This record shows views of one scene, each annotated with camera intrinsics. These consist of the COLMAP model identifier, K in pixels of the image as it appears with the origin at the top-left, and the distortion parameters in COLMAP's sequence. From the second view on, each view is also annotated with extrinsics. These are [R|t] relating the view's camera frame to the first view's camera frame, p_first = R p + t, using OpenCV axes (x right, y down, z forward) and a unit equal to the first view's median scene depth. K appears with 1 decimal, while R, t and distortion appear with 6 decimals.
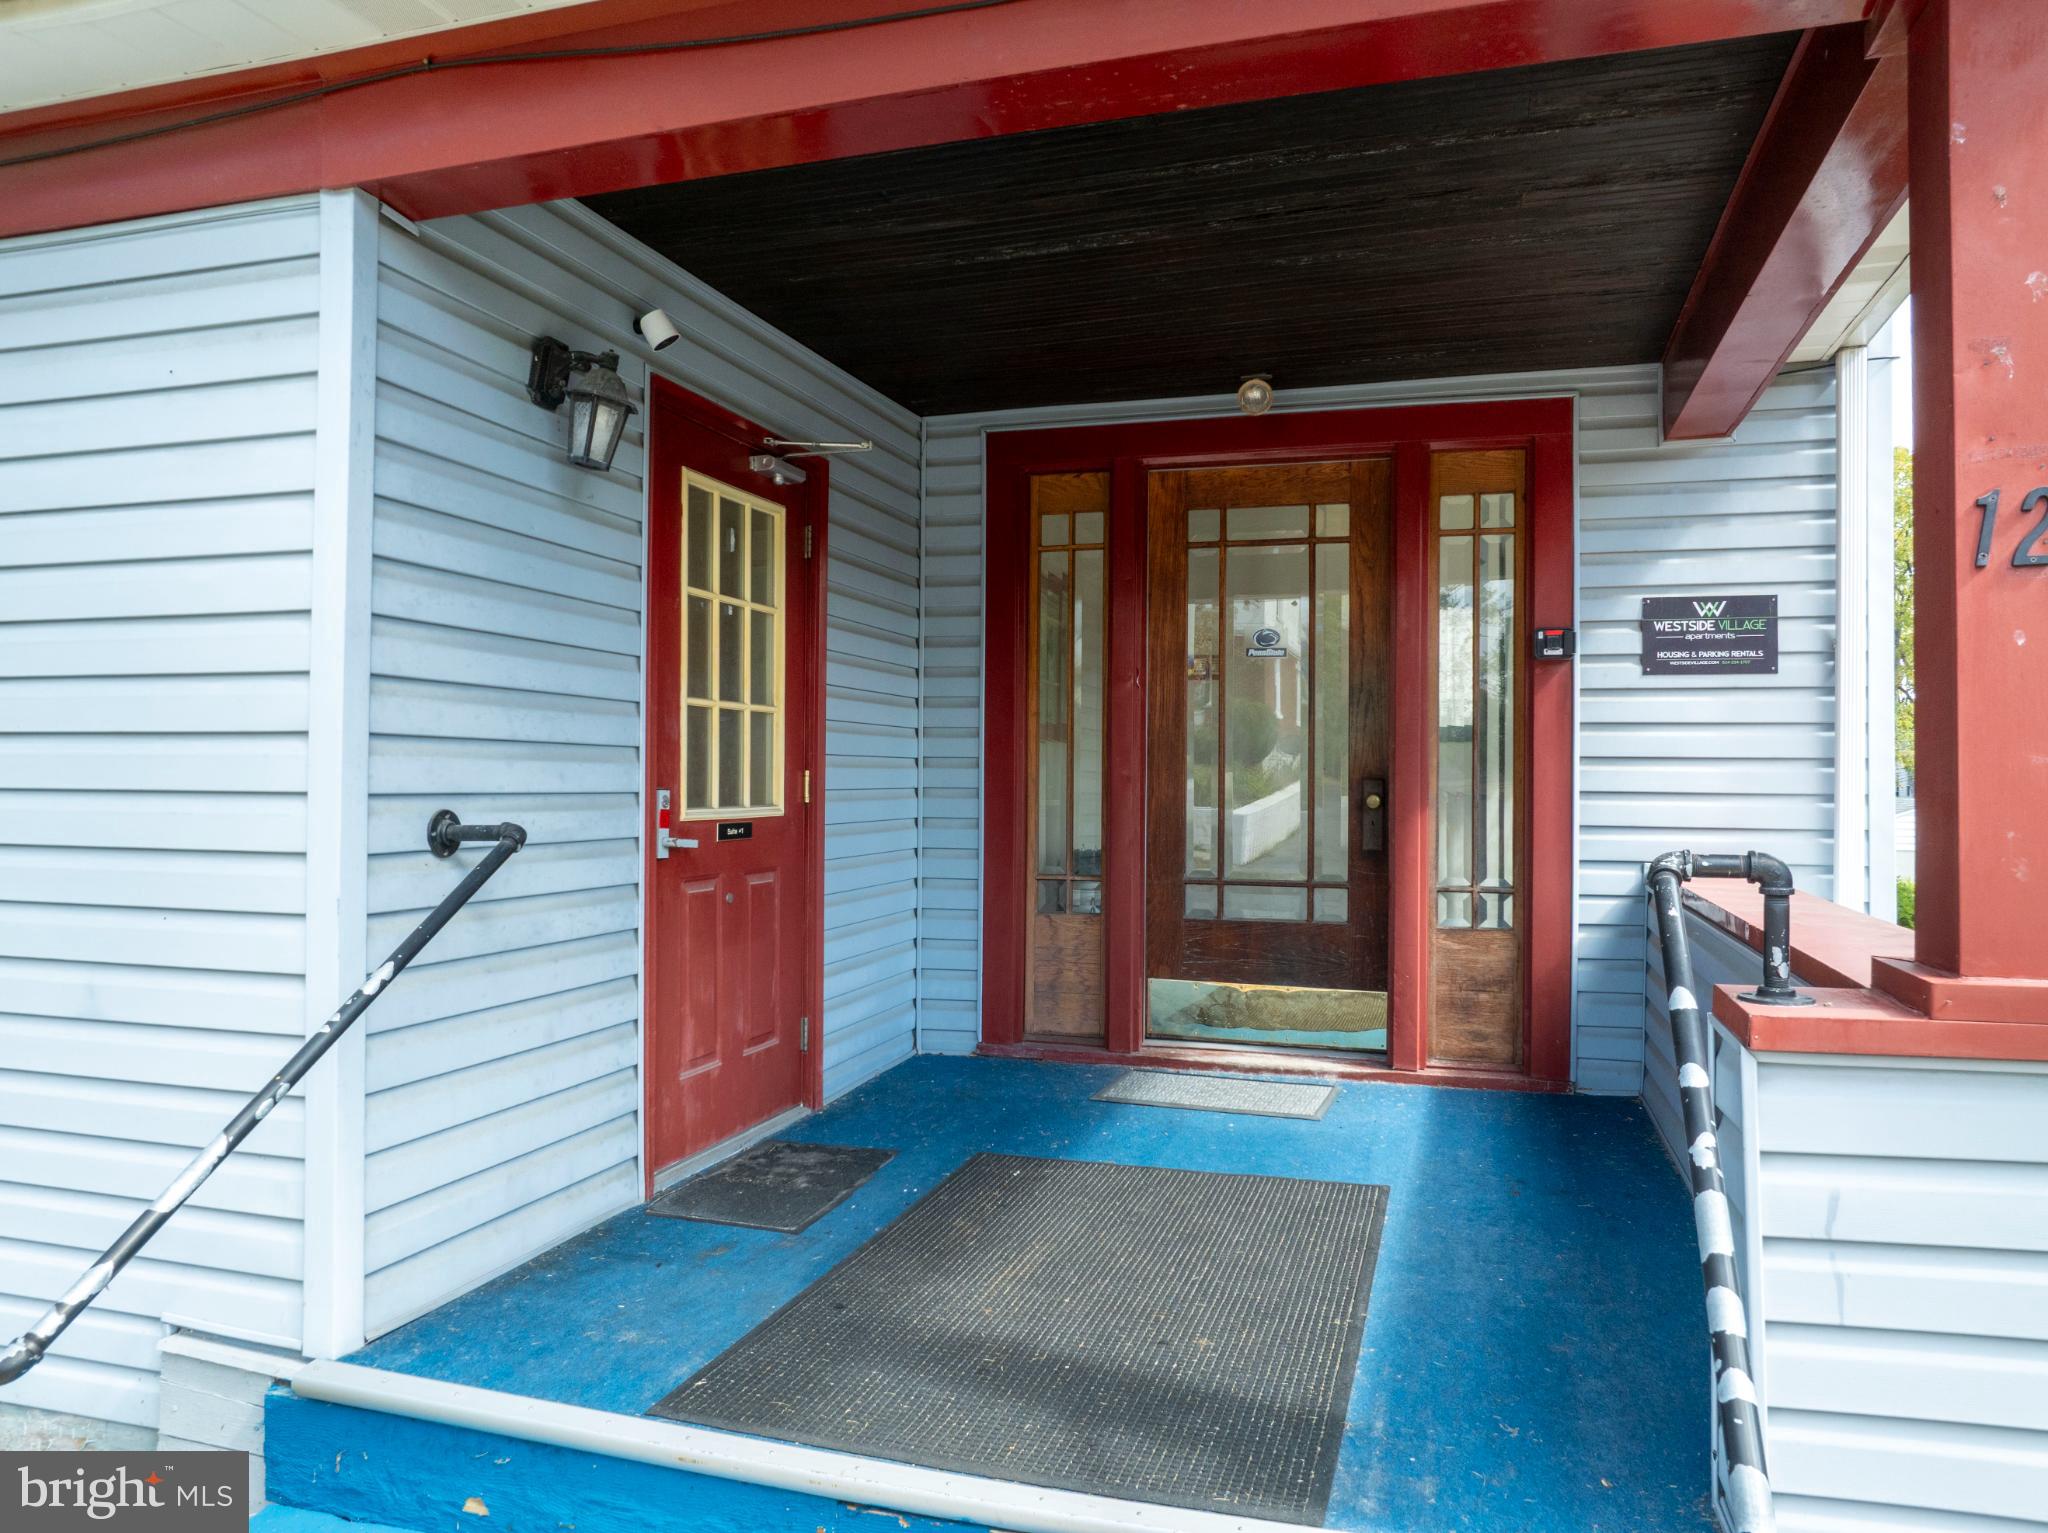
lens RADIAL K [[1436.2, 0, 1024.0], [0, 1436.2, 766.5], [0, 0, 1]] dist [-0.035207, -0.002169]
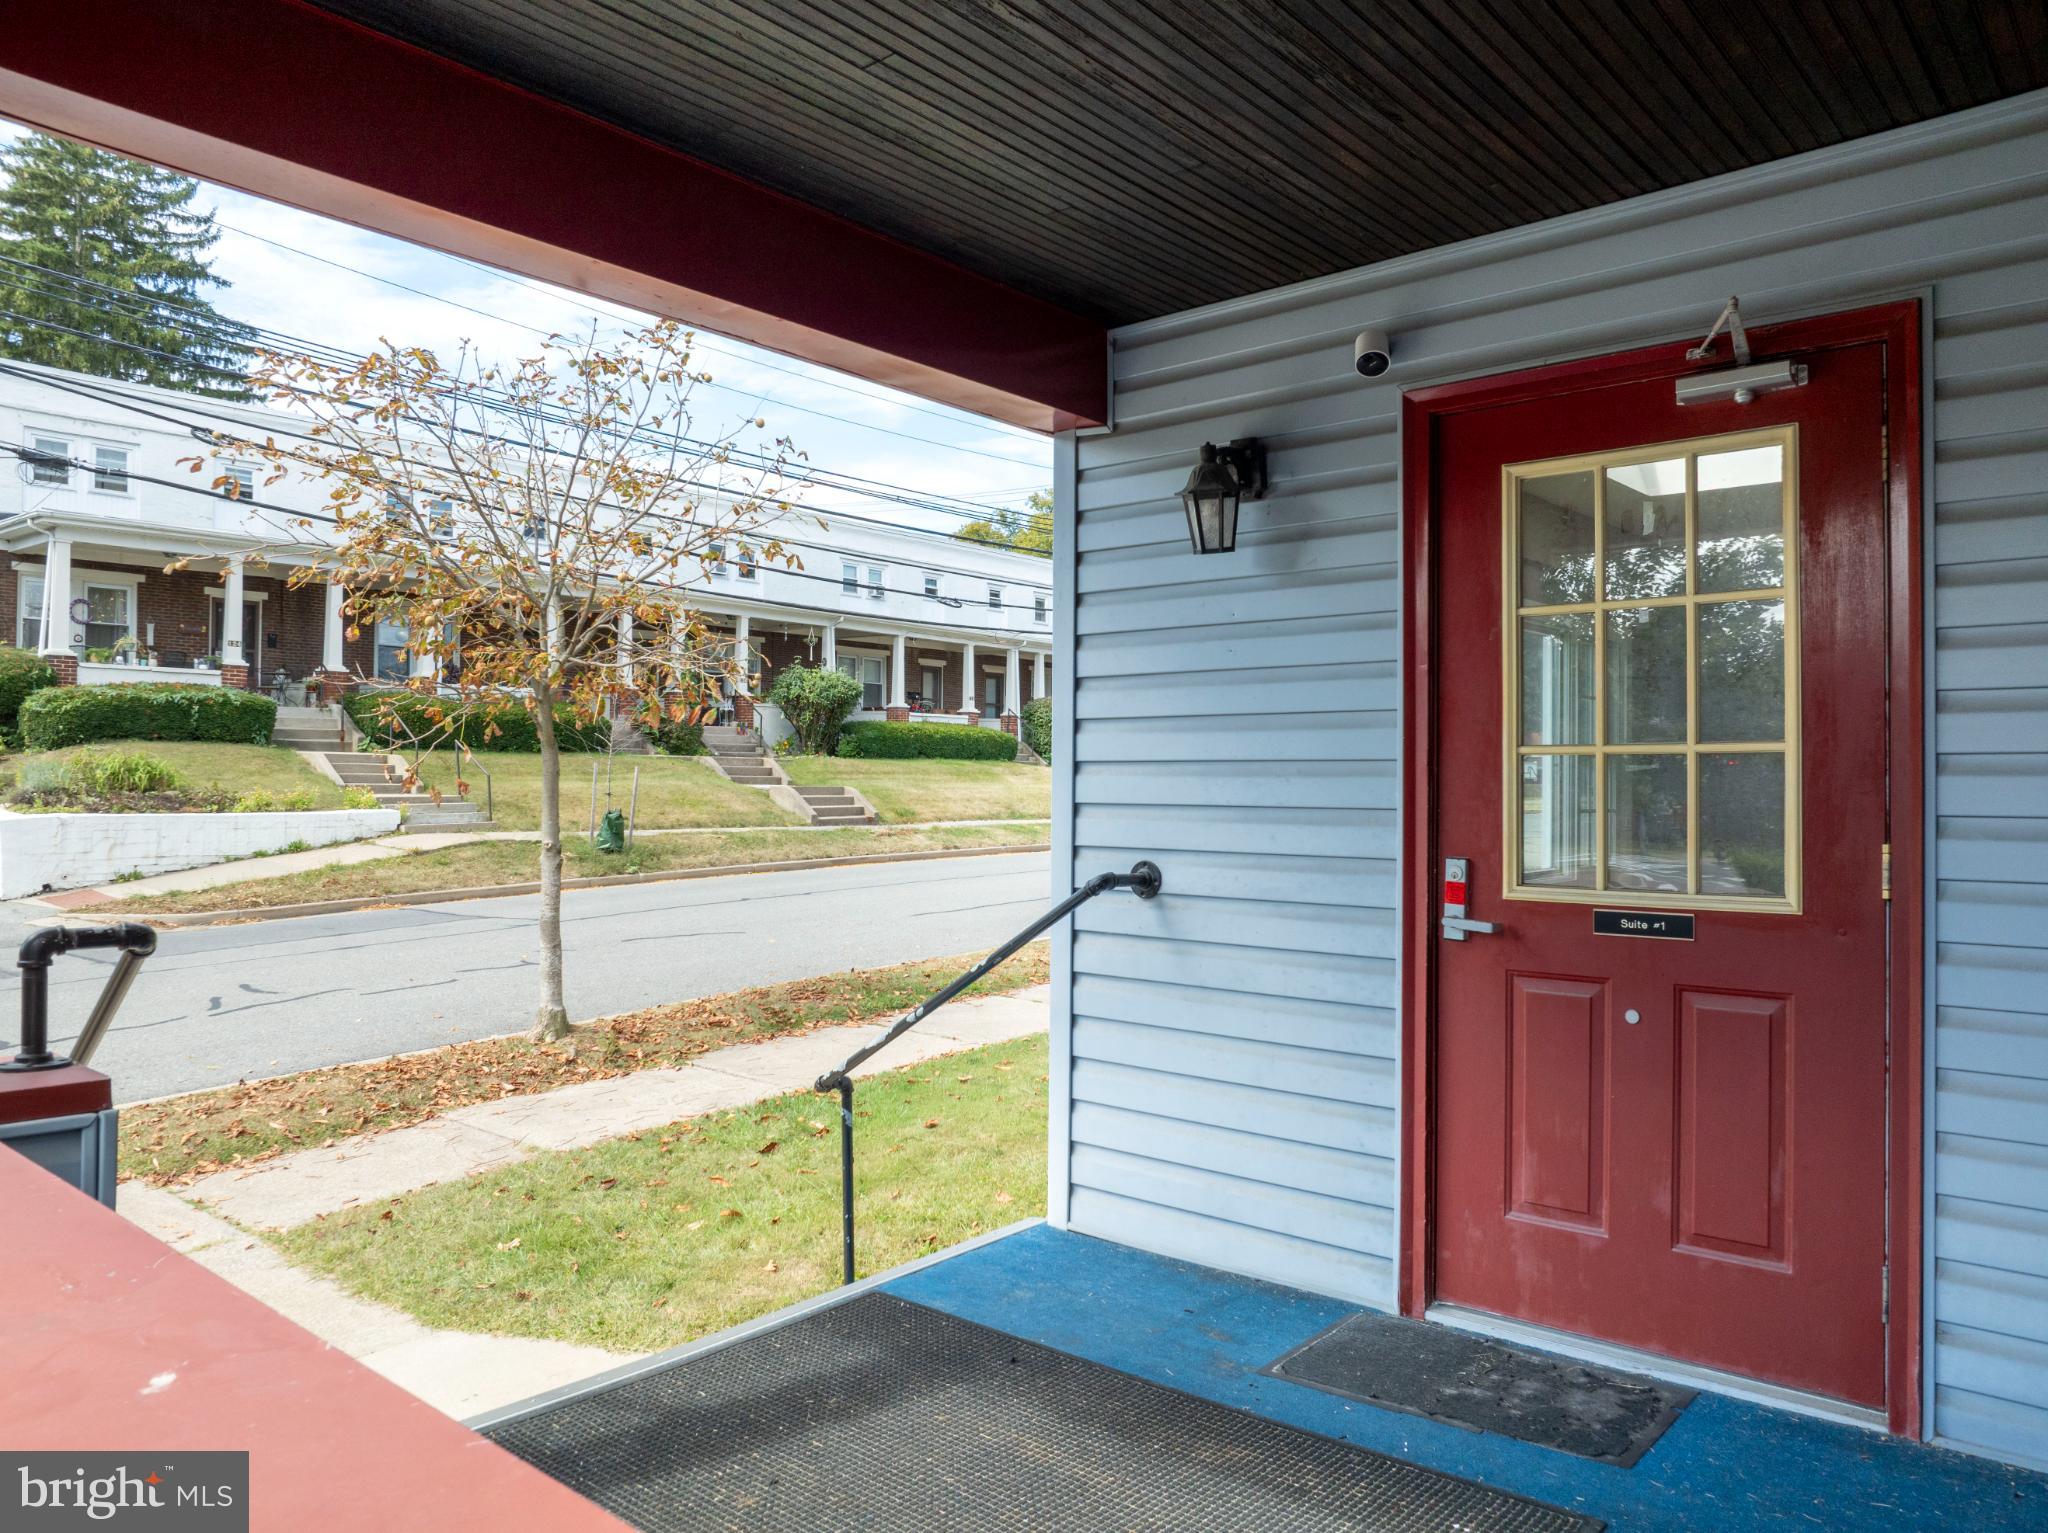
lens RADIAL K [[1436.2, 0, 1024.0], [0, 1436.2, 766.5], [0, 0, 1]] dist [-0.035207, -0.002169]
pose [[-0.406140, -0.018774, -0.913618, 0.586897], [0.002482, 0.999763, -0.021648, -0.019448], [0.913807, -0.011059, -0.405997, 1.031015]]
